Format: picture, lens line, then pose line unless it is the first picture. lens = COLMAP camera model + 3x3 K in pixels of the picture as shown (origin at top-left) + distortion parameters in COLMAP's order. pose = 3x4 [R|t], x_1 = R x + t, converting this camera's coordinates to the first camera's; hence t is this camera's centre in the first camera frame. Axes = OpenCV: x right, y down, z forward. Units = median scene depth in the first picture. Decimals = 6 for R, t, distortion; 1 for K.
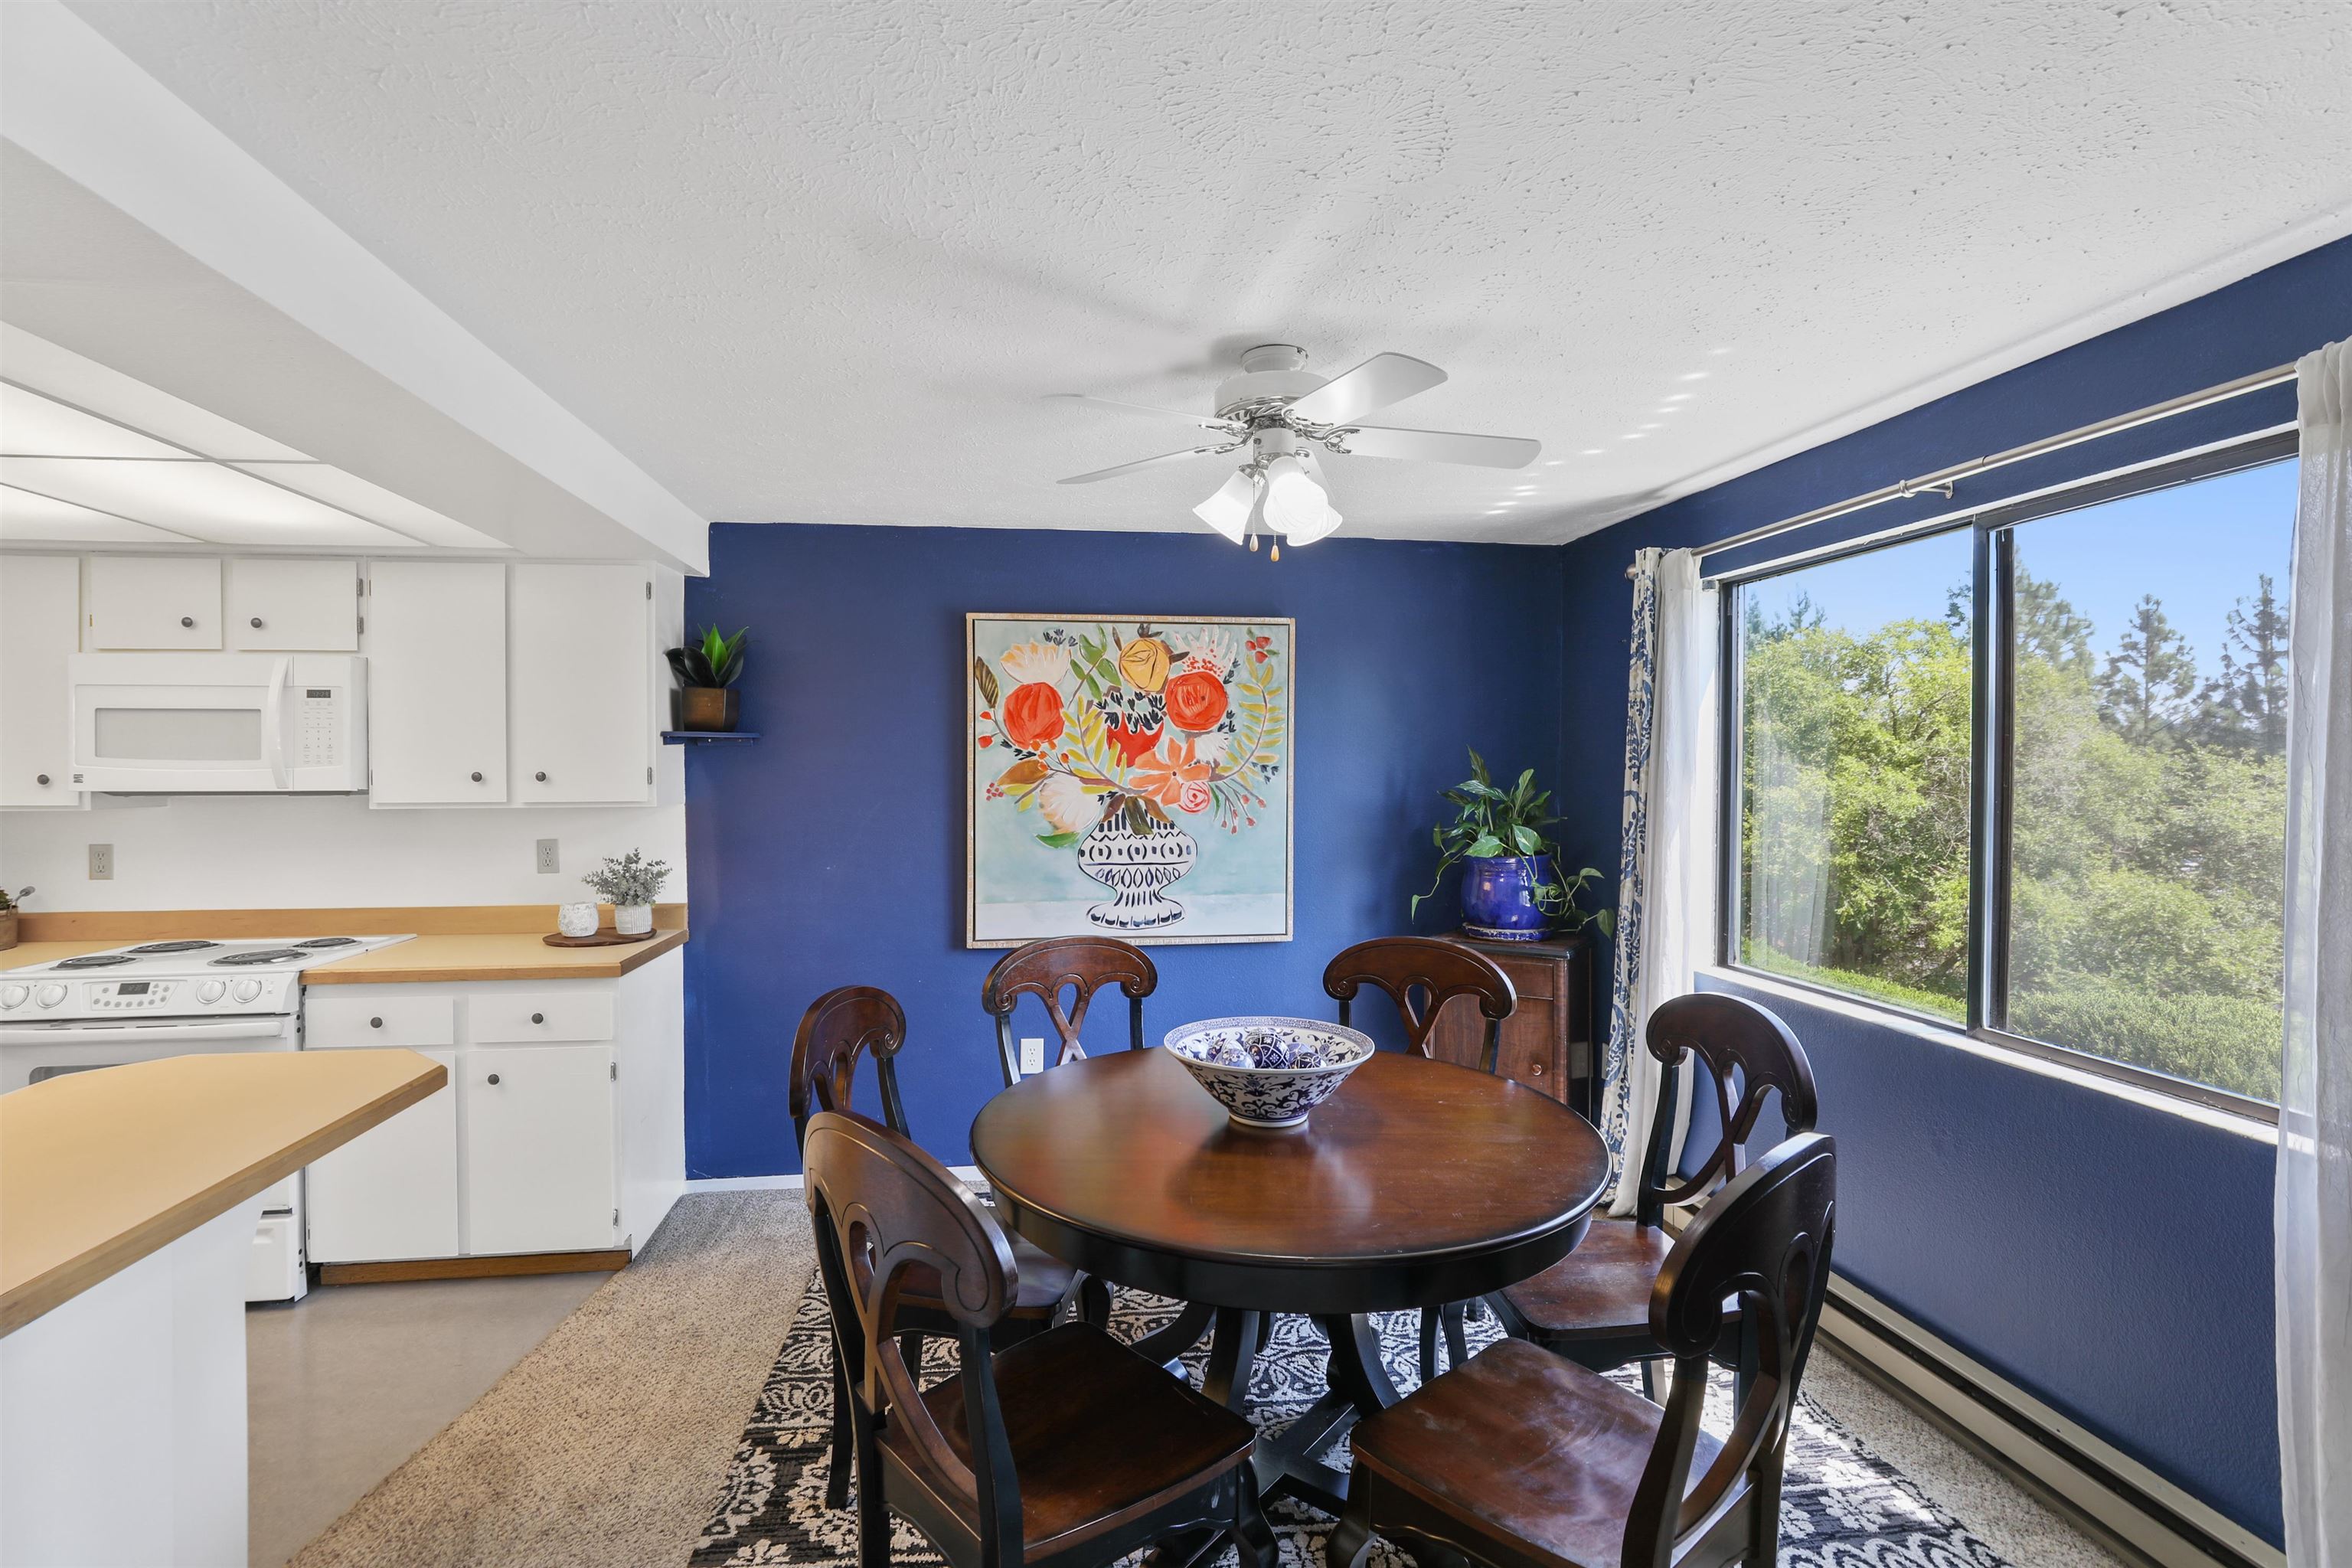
lens RADIAL K [[1096.2, 0, 1187.5], [0, 1096.2, 784.3], [0, 0, 1]] dist [-0.019407, 0.007697]
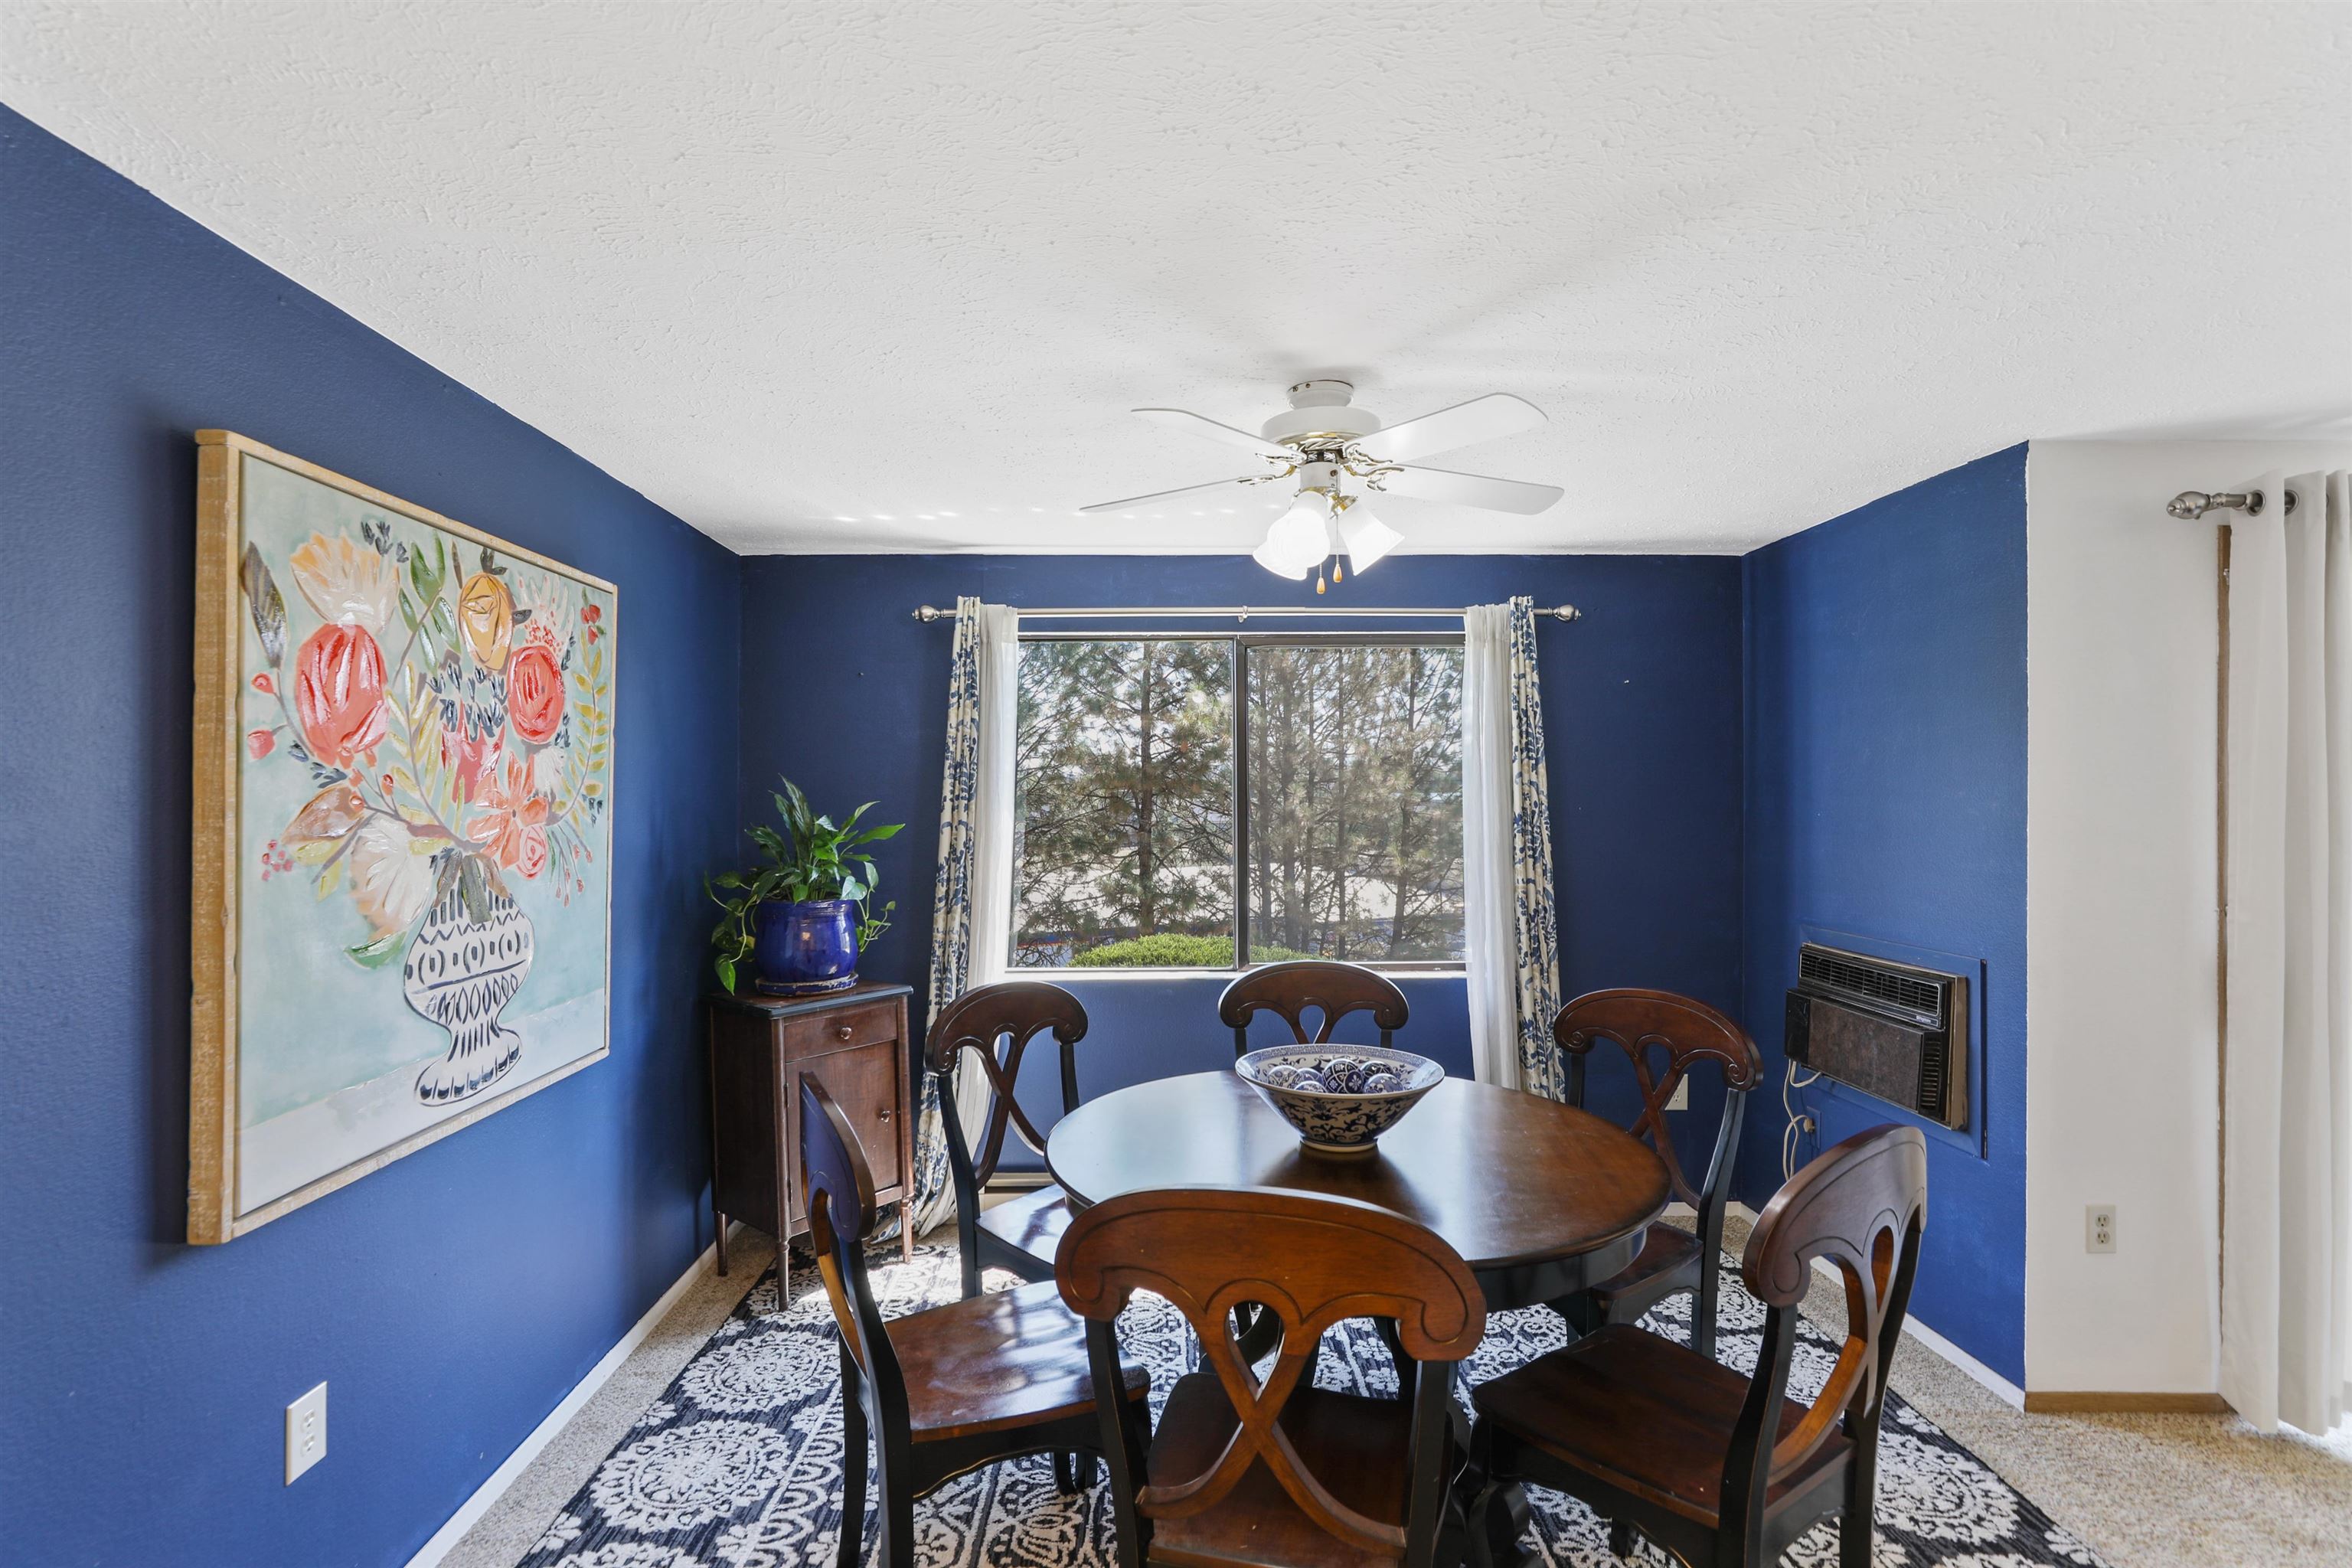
lens RADIAL K [[1096.2, 0, 1138.6], [0, 1096.2, 803.3], [0, 0, 1]] dist [-0.019407, 0.007697]
pose [[0.154214, -0.003967, 0.988030, -0.544757], [0.021468, 0.999769, 0.000664, -0.008336], [-0.987804, 0.021109, 0.154264, 0.587615]]
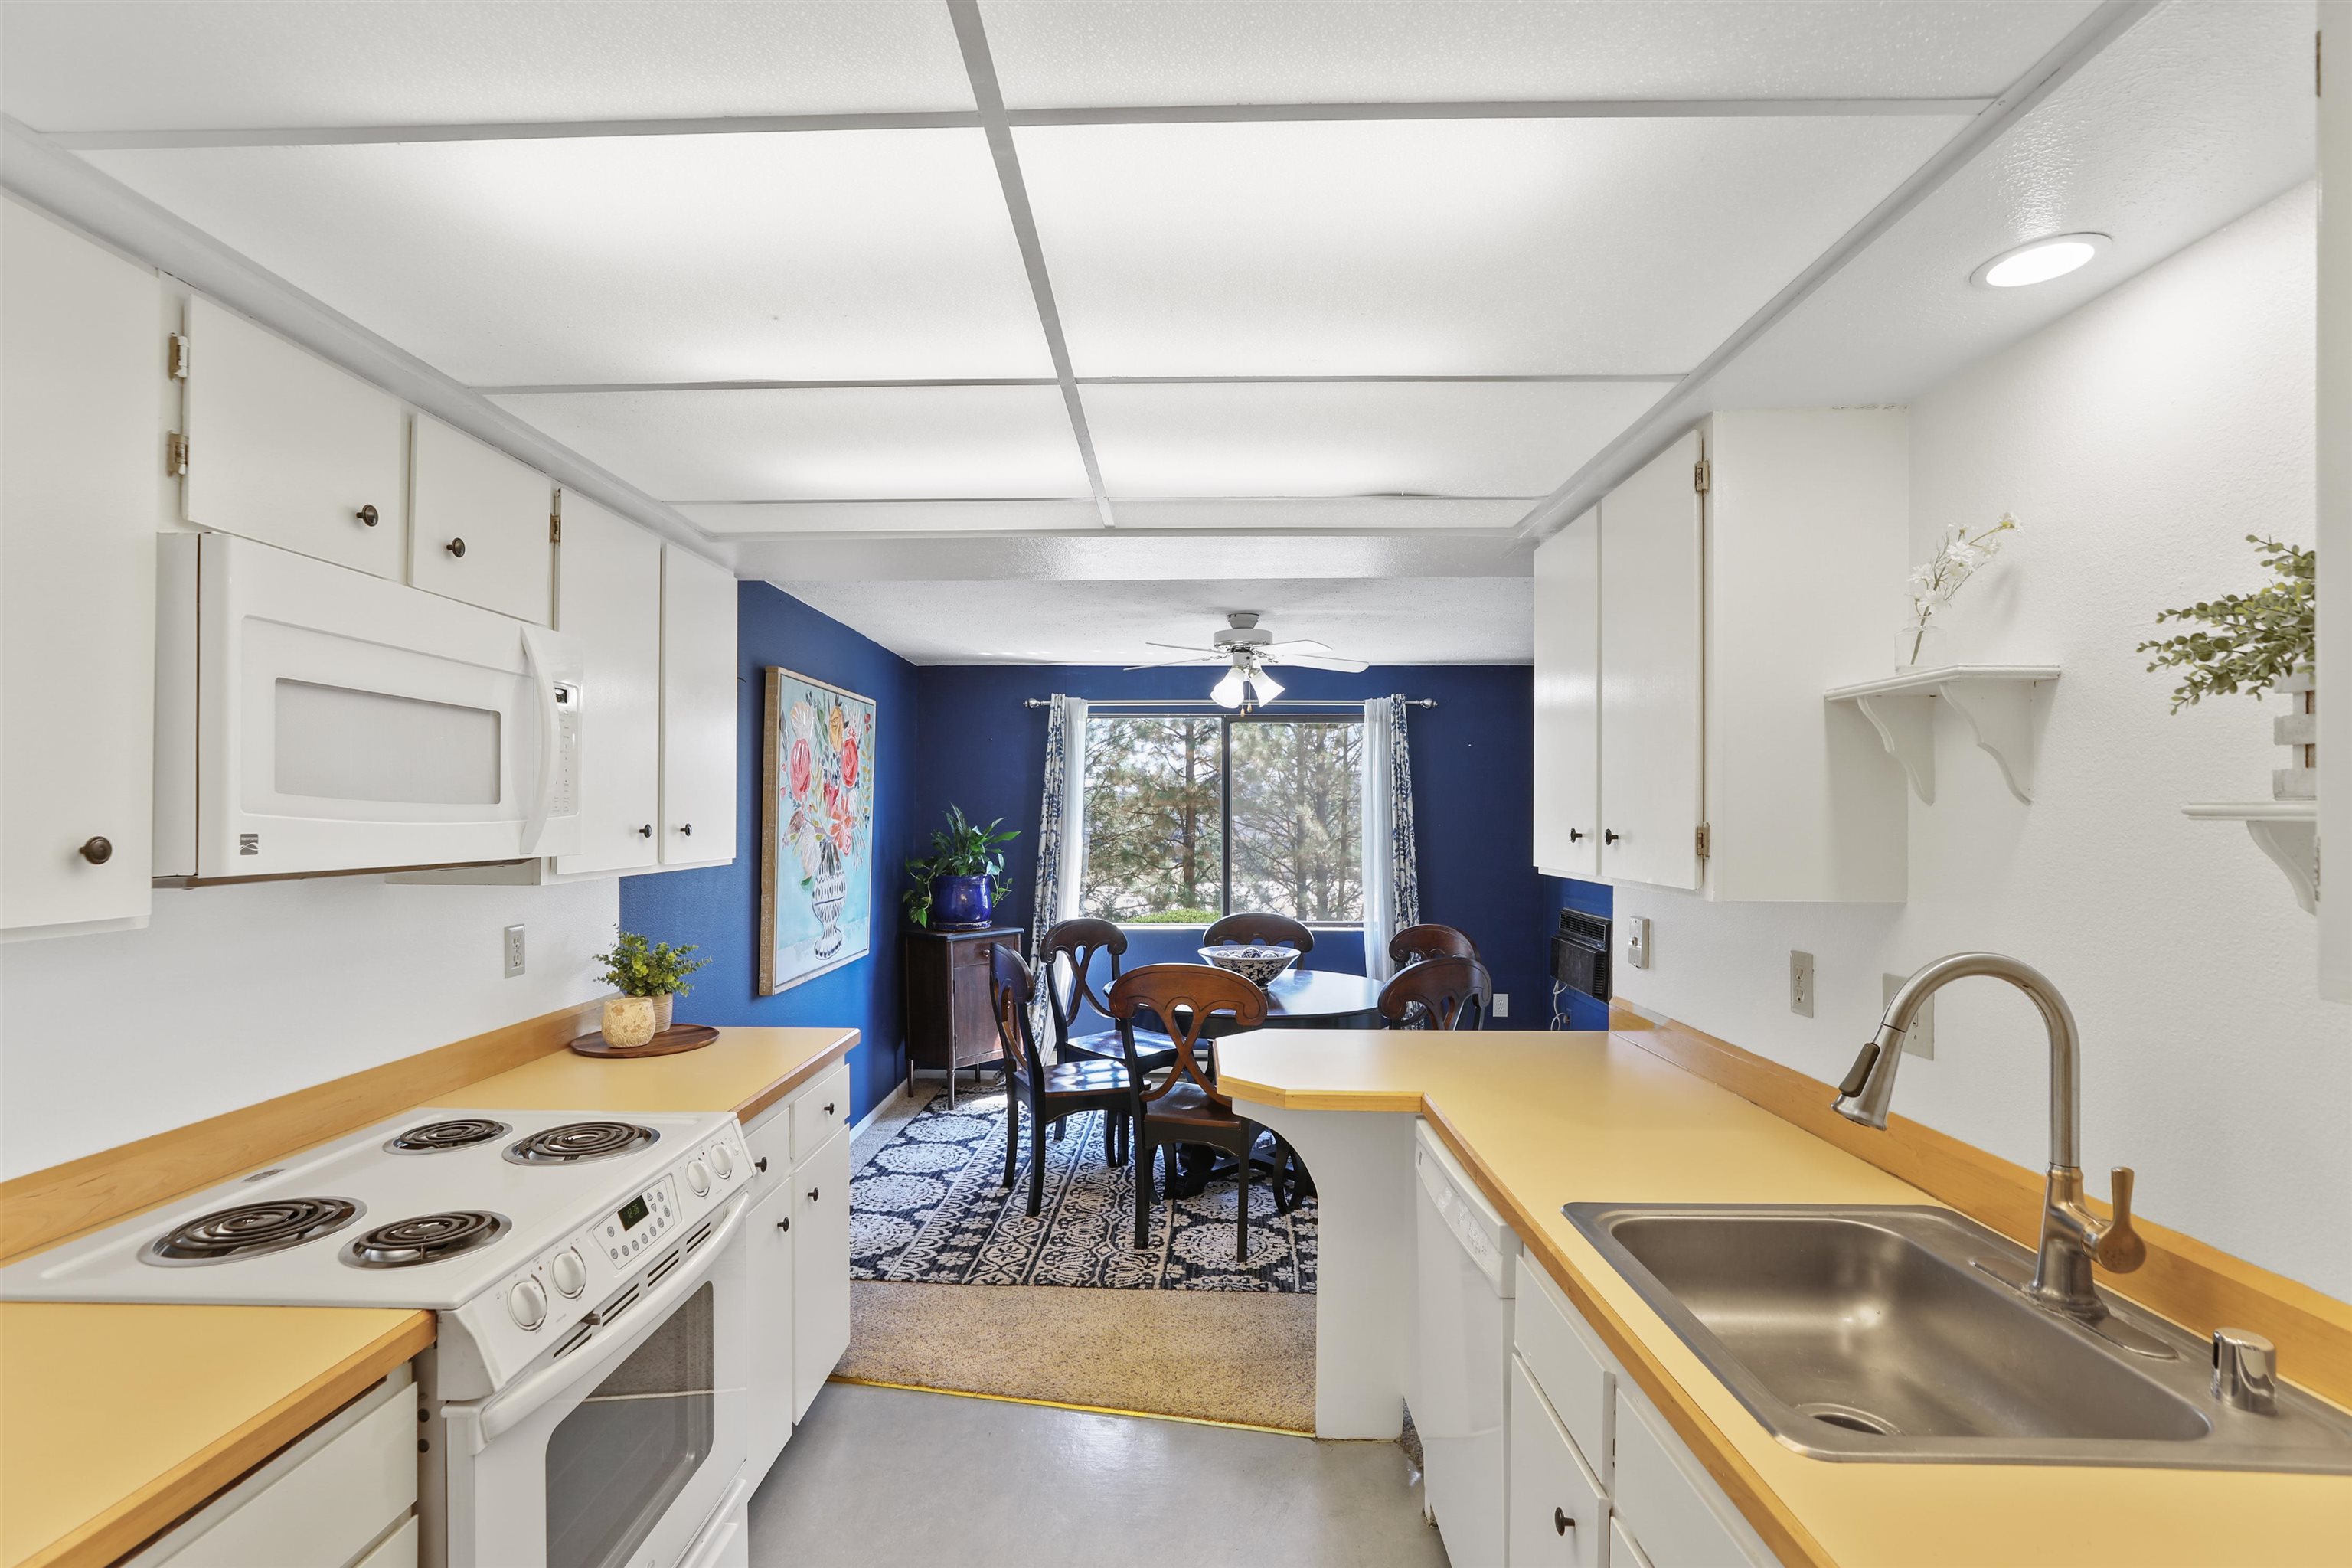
lens RADIAL K [[1096.2, 0, 1149.6], [0, 1096.2, 810.3], [0, 0, 1]] dist [-0.019407, 0.007697]
pose [[0.190926, 0.006083, 0.981586, -1.129036], [0.013534, 0.999869, -0.008829, -0.007773], [-0.981511, 0.014971, 0.190819, 0.453712]]
